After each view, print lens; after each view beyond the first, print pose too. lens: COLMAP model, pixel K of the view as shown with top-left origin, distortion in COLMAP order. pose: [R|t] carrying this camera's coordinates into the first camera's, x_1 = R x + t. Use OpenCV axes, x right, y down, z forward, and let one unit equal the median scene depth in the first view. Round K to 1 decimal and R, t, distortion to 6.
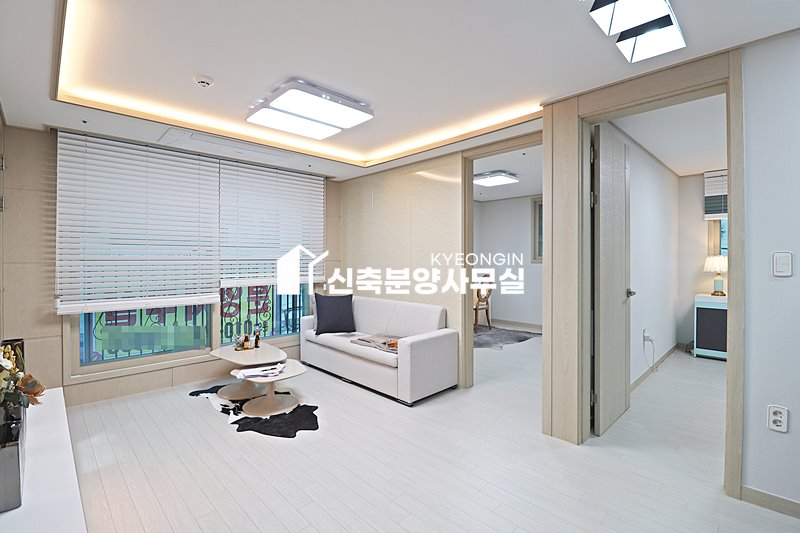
lens RADIAL K [[371.3, 0, 399.4], [0, 371.3, 260.9], [0, 0, 1]] dist [-0.020645, -0.001232]
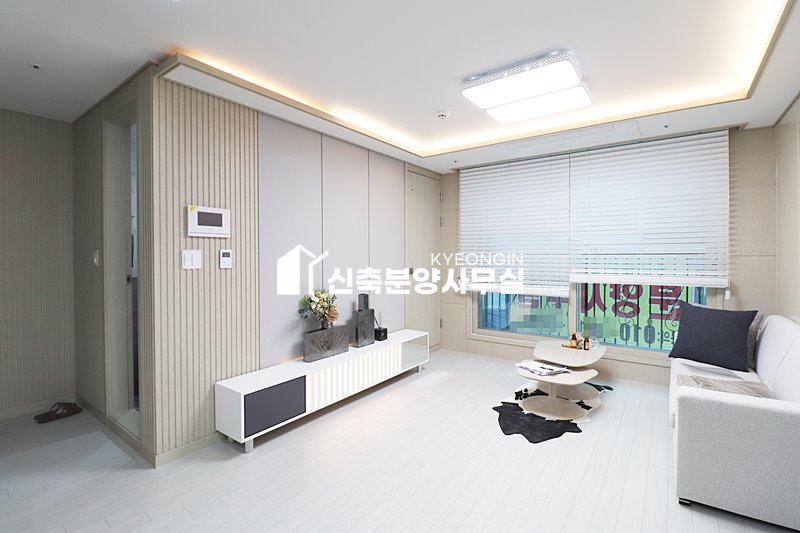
lens RADIAL K [[371.3, 0, 397.9], [0, 371.3, 259.5], [0, 0, 1]] dist [-0.020645, -0.001232]
pose [[0.137599, 0.013238, -0.990400, 0.519423], [-0.004632, 0.999908, 0.012721, 0.001485], [0.990477, 0.002837, 0.137647, 0.472137]]
